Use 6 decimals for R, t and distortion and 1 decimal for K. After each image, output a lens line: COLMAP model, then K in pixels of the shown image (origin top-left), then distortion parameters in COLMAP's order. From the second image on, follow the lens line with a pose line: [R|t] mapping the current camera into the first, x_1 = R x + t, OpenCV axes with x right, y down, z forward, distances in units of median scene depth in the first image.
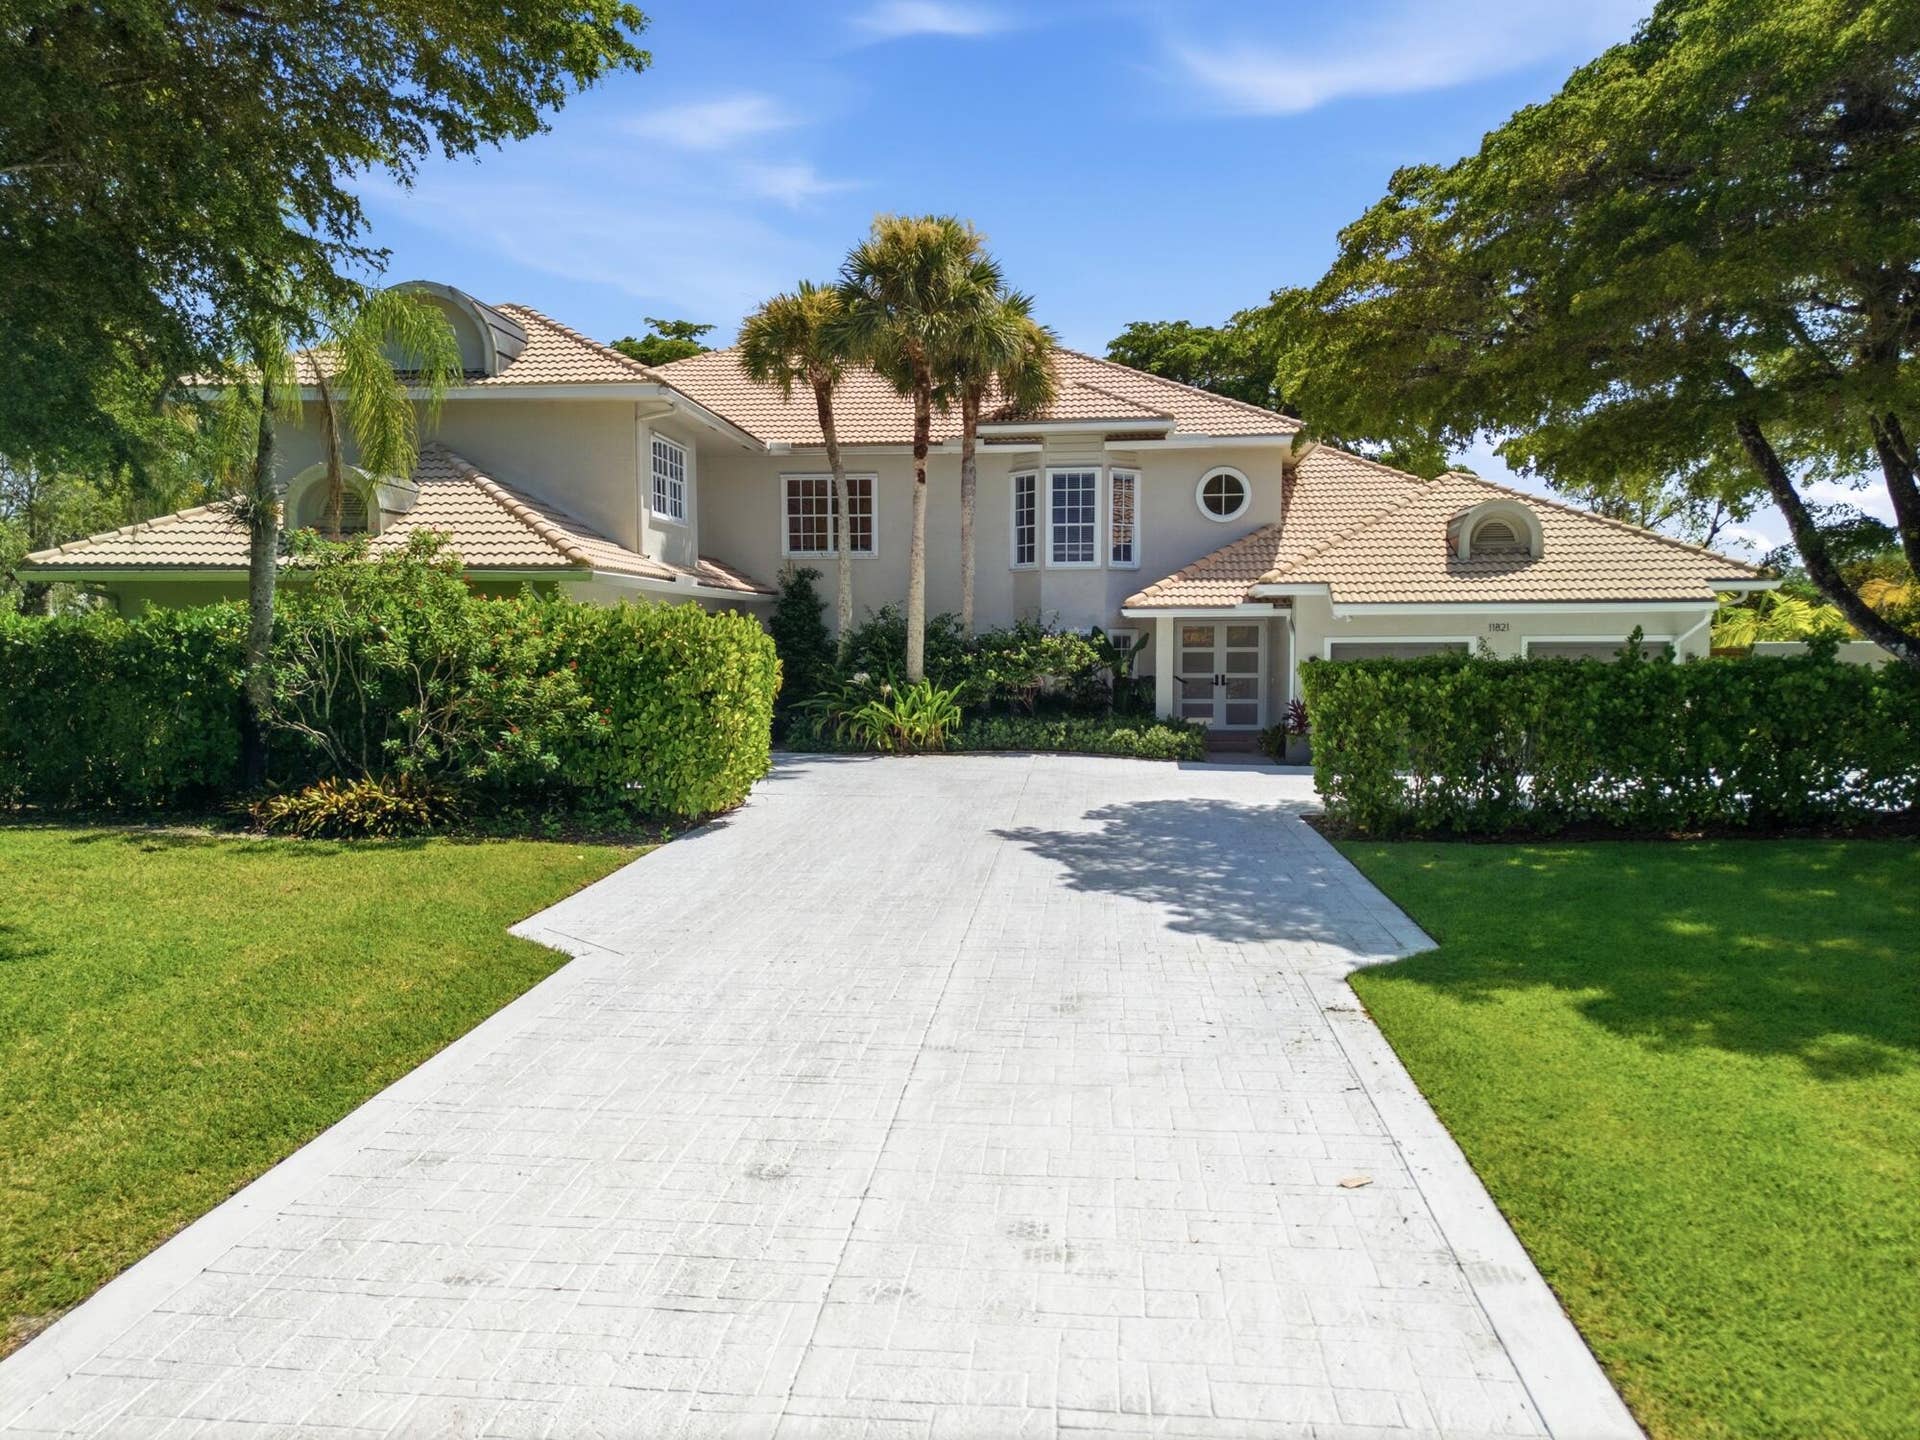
lens RADIAL K [[1393.1, 0, 960.0], [0, 1393.1, 720.0], [0, 0, 1]] dist [0.047107, -0.003603]
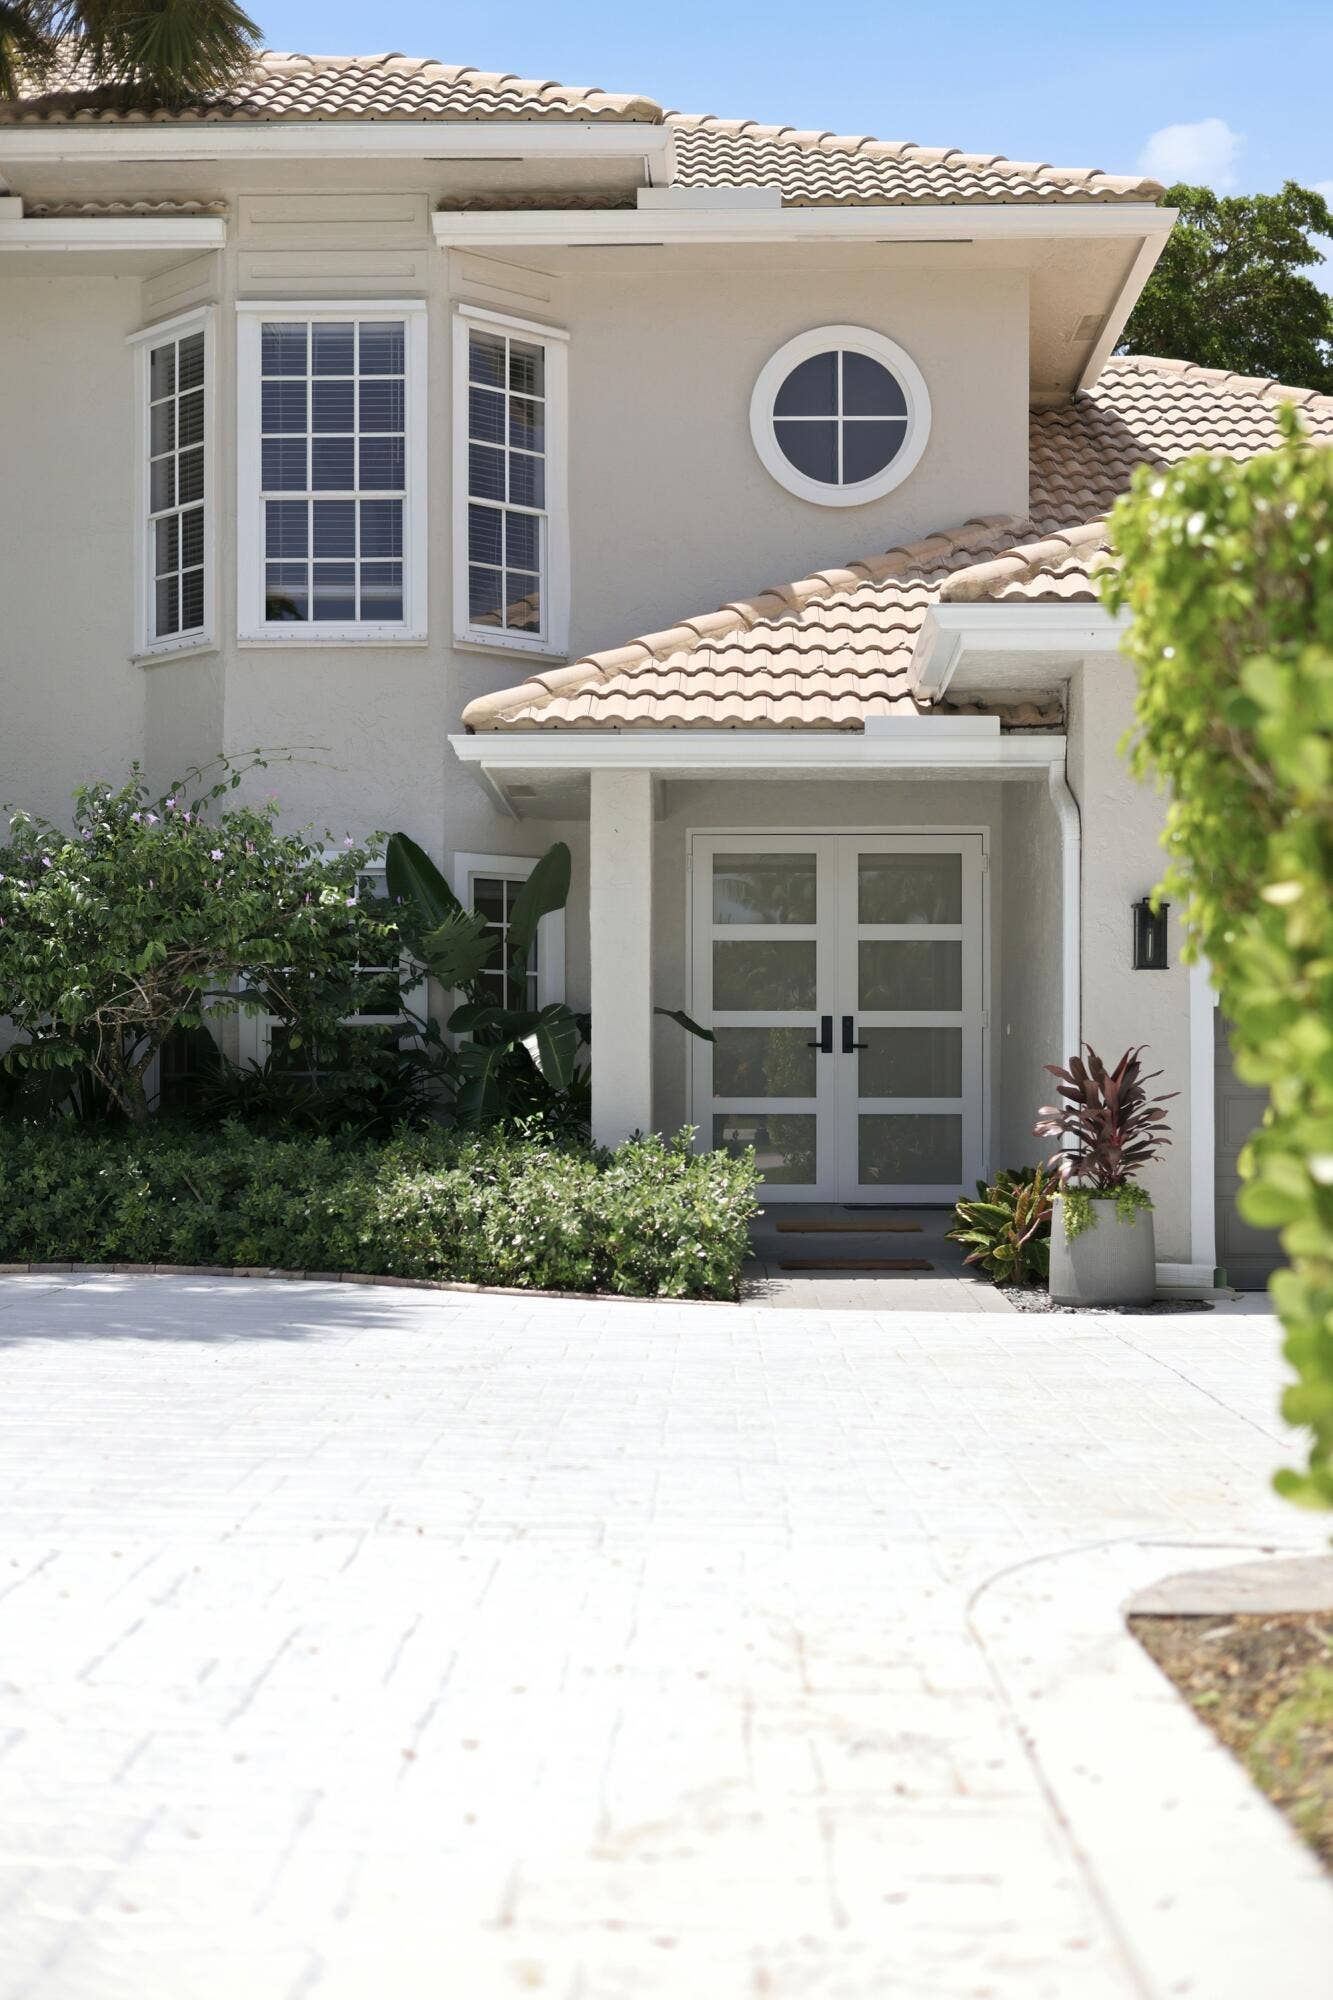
lens RADIAL K [[2758.0, 0, 666.5], [0, 2758.0, 1000.0], [0, 0, 1]] dist [0.003851, 0.003682]
pose [[0.996423, 0.005876, 0.084301, 0.102717], [0.002120, 0.995527, -0.094454, 0.020026], [-0.084479, 0.094295, 0.991953, 0.429046]]
